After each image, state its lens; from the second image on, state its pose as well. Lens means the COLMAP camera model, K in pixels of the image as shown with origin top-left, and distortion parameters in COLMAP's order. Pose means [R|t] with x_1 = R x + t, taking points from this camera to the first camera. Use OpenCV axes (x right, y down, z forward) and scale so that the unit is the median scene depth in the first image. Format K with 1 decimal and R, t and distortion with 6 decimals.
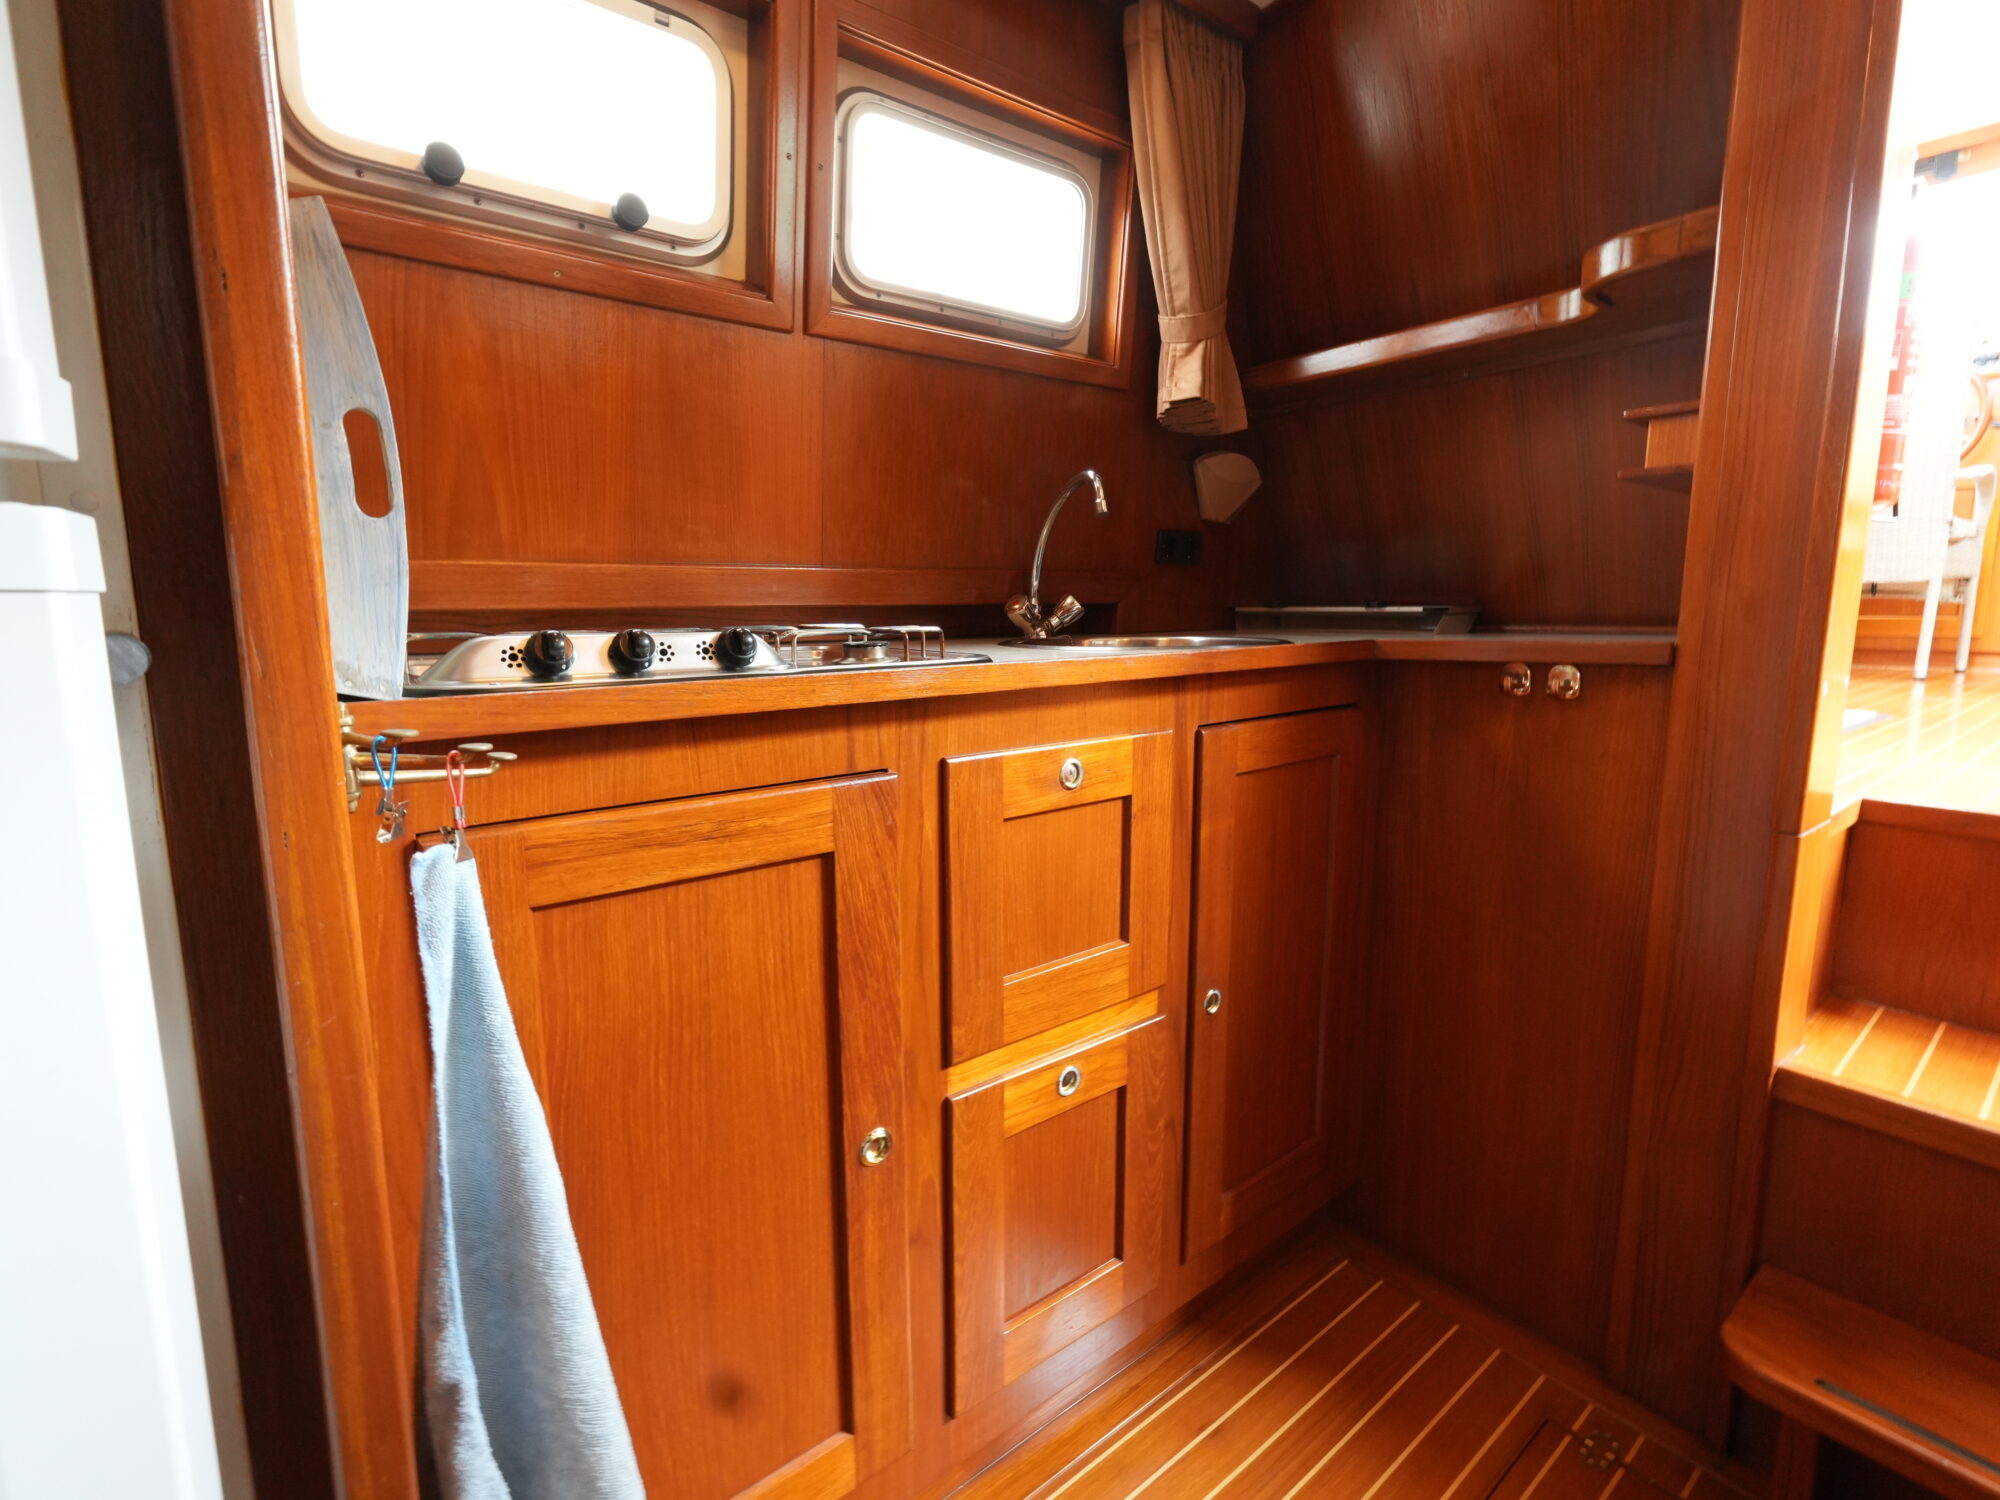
lens RADIAL K [[938.6, 0, 995.4], [0, 938.6, 743.4], [0, 0, 1]] dist [-0.000225, 0.000617]
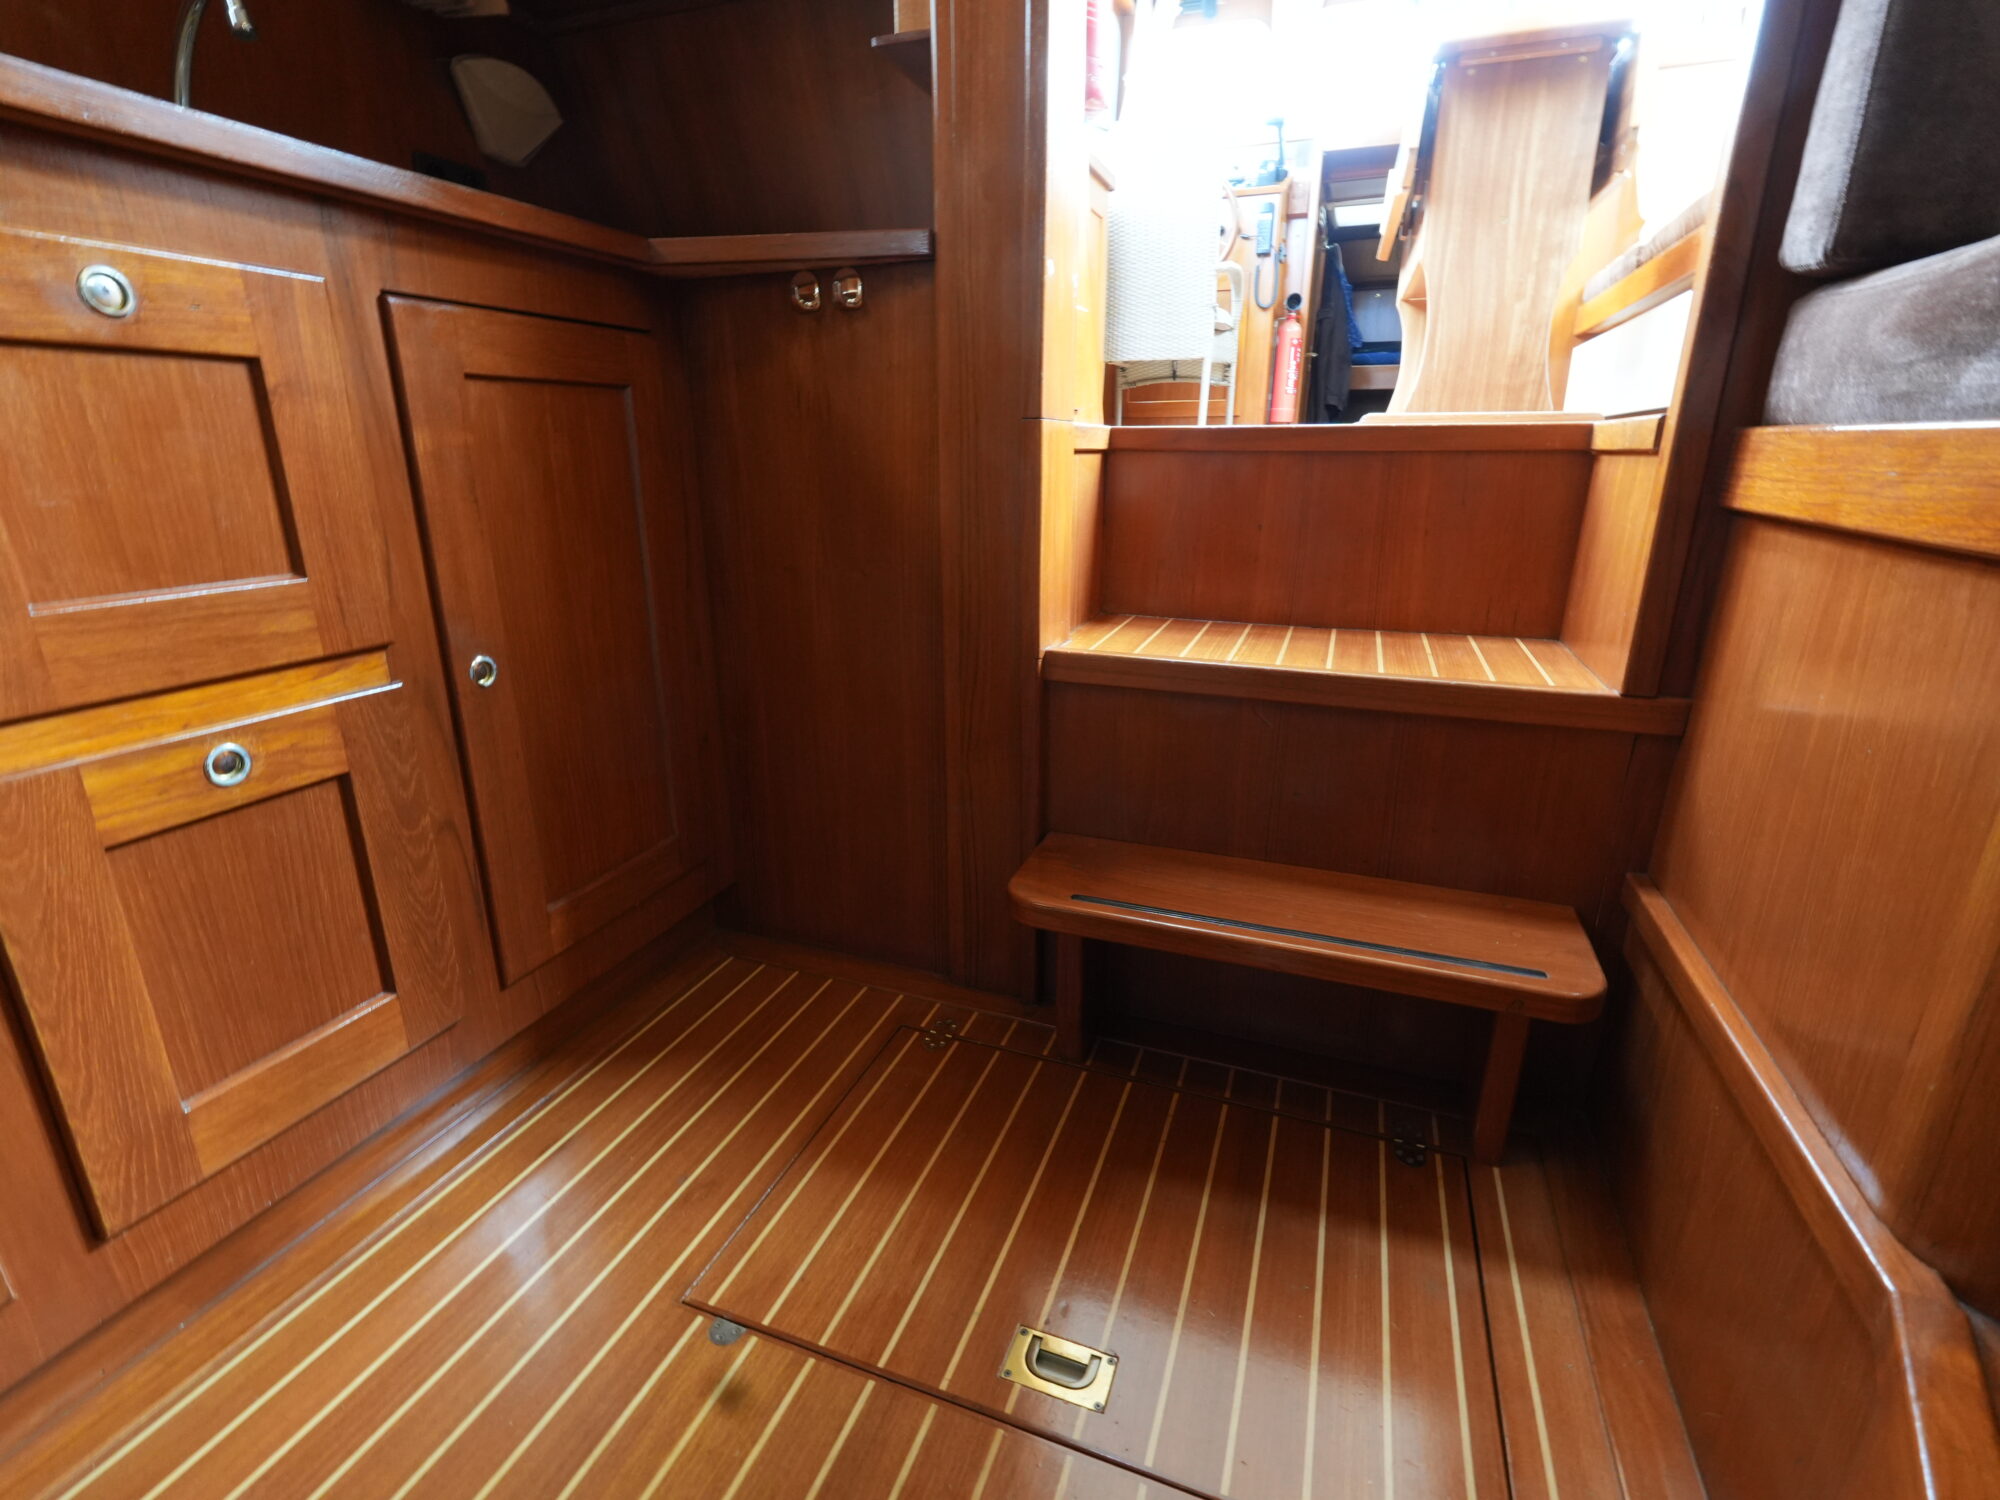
lens RADIAL K [[938.6, 0, 995.4], [0, 938.6, 743.4], [0, 0, 1]] dist [-0.000225, 0.000617]
pose [[0.859799, -0.147985, 0.488719, 0.220190], [0.072532, 0.982774, 0.169982, 0.245891], [-0.505456, -0.110703, 0.855722, 0.076069]]
